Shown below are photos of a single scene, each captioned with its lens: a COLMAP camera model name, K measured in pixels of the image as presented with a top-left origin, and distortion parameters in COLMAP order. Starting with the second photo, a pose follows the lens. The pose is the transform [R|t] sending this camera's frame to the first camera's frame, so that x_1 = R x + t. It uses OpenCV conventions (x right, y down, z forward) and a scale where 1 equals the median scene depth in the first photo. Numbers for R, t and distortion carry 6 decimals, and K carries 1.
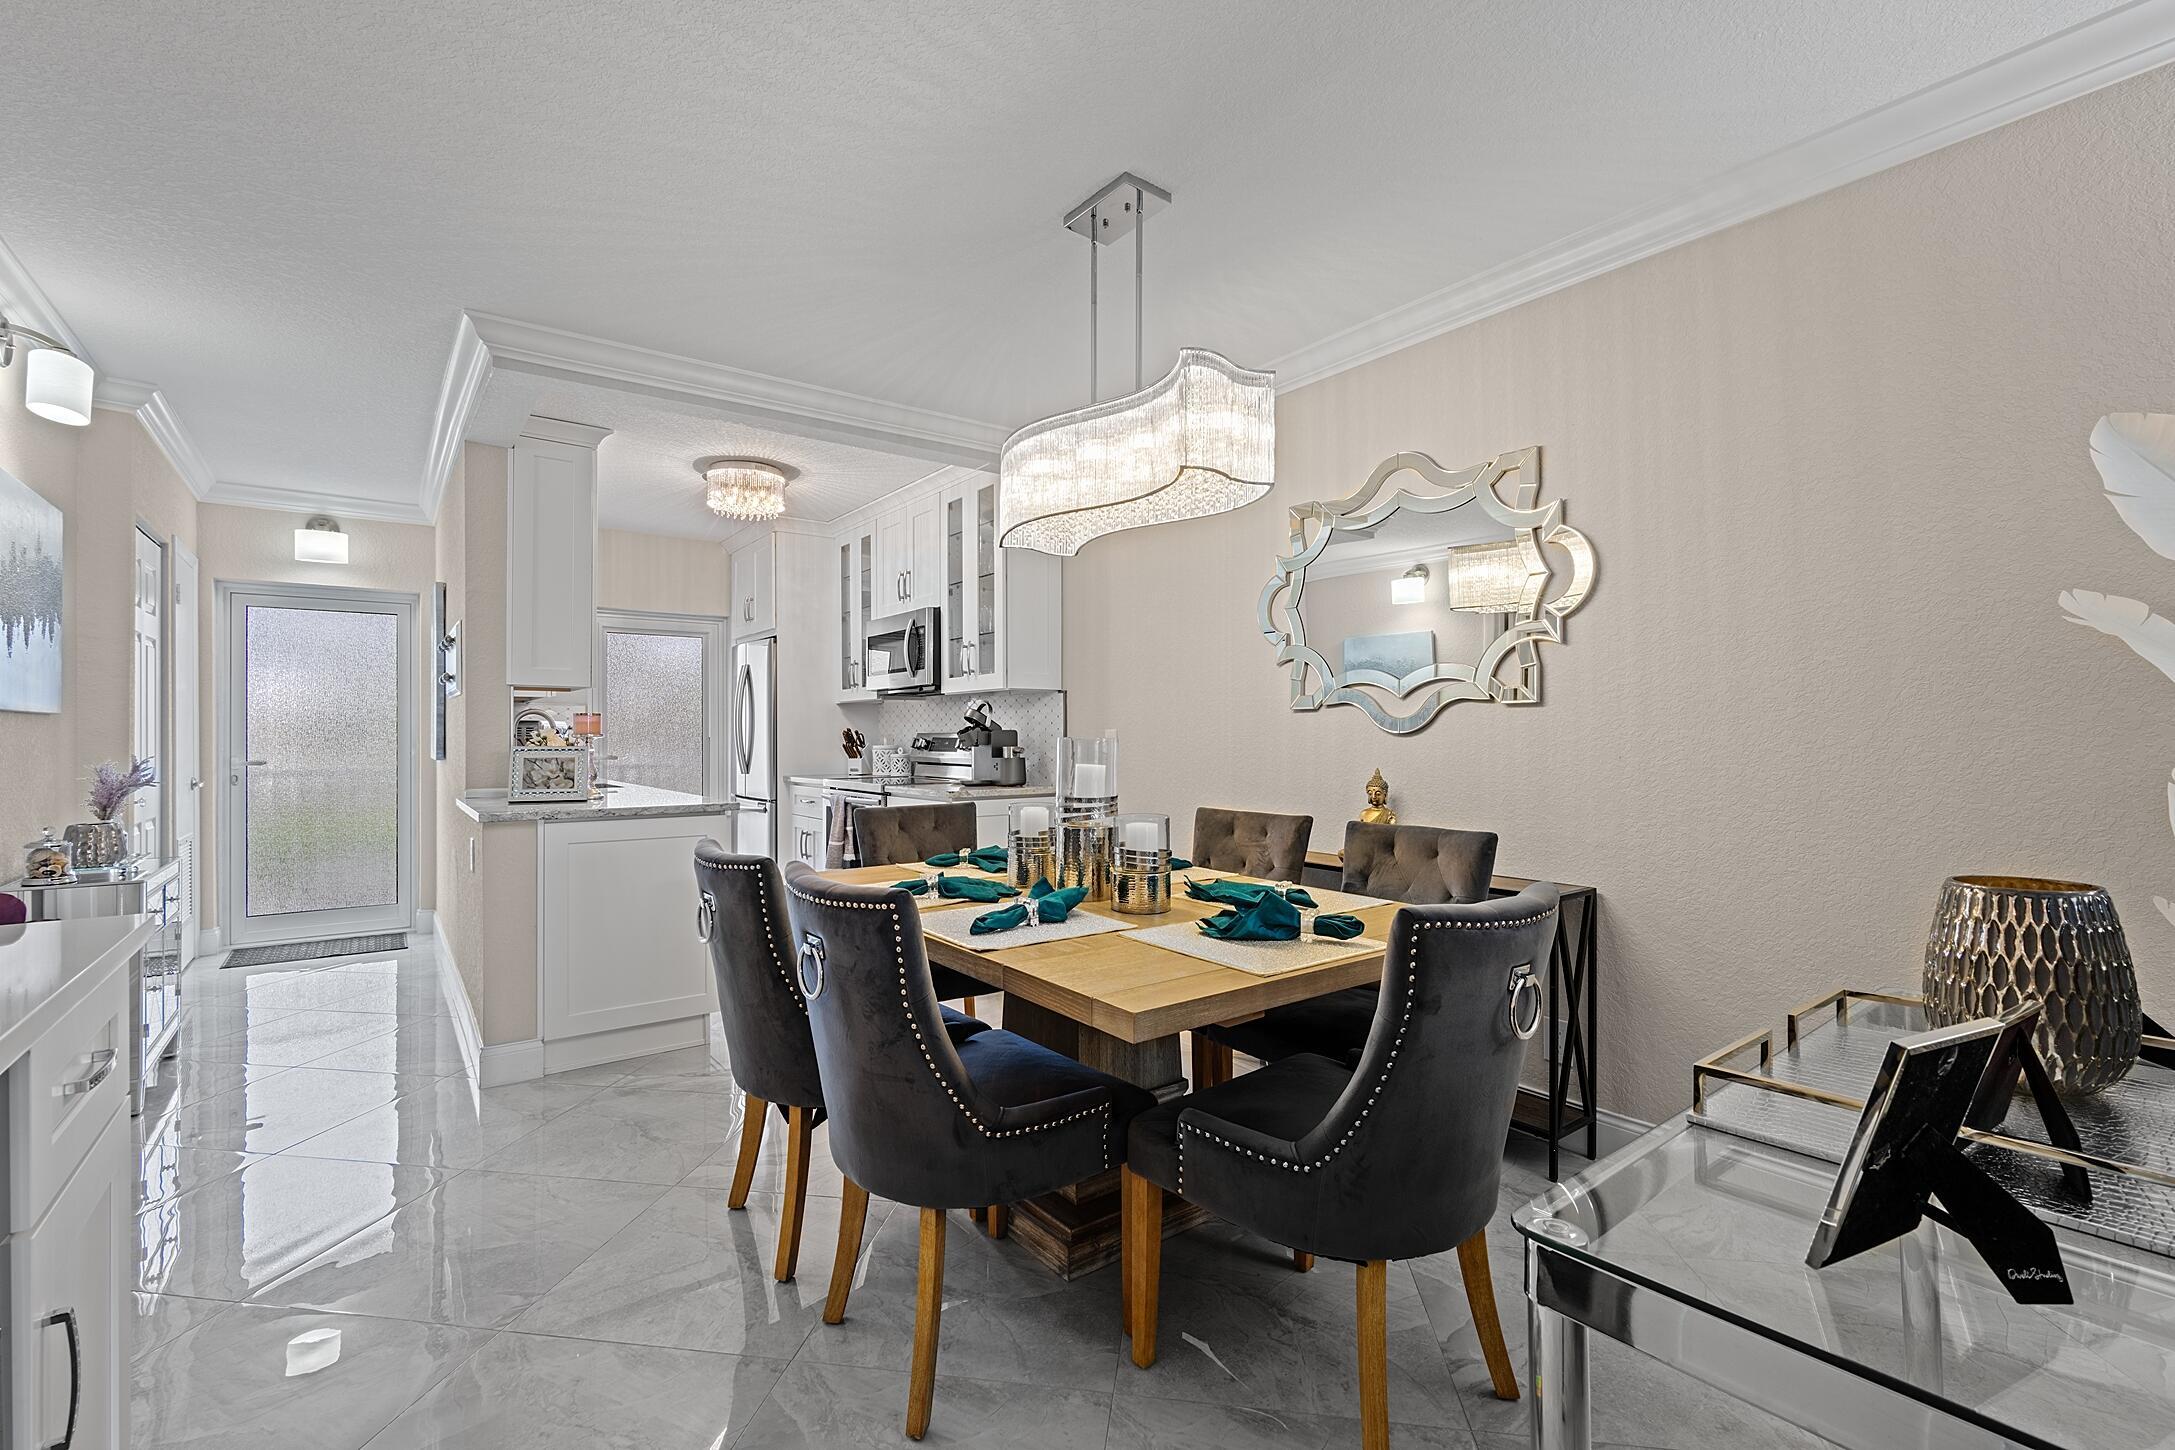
lens RADIAL K [[966.4, 0, 1067.8], [0, 966.4, 726.7], [0, 0, 1]] dist [0.013390, 0.000573]
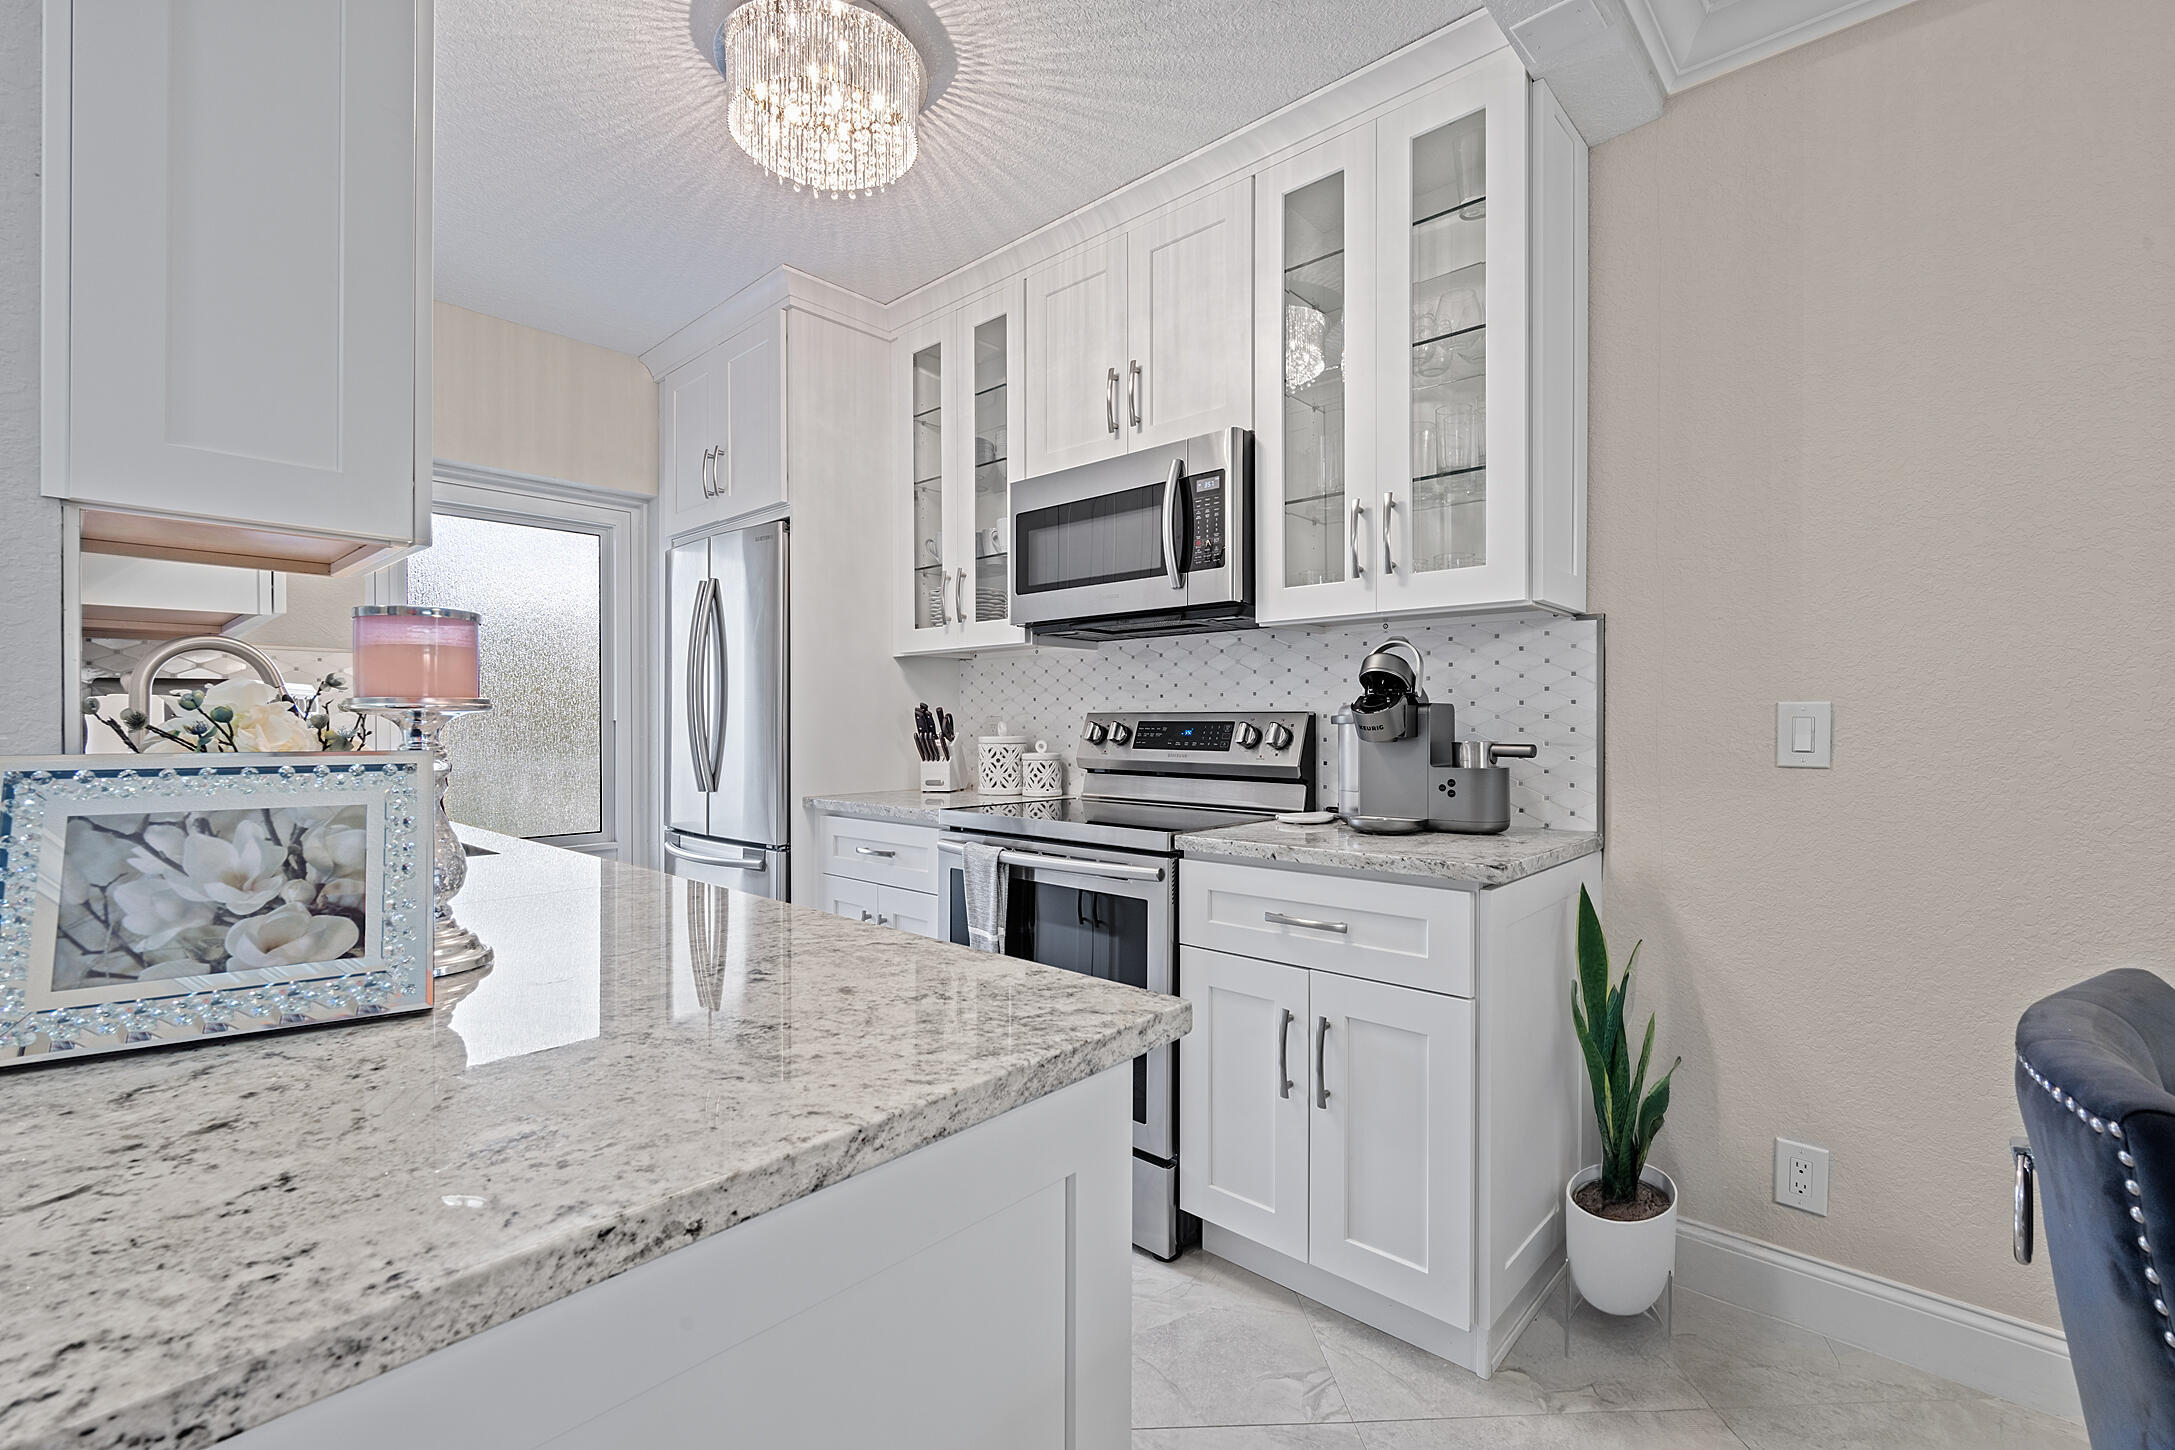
lens RADIAL K [[966.4, 0, 1077.4], [0, 966.4, 711.9], [0, 0, 1]] dist [0.013390, 0.000573]
pose [[0.982053, 0.004850, 0.188543, -0.291847], [-0.004675, 0.999988, -0.001373, 0.007991], [-0.188547, 0.000467, 0.982064, 0.561033]]
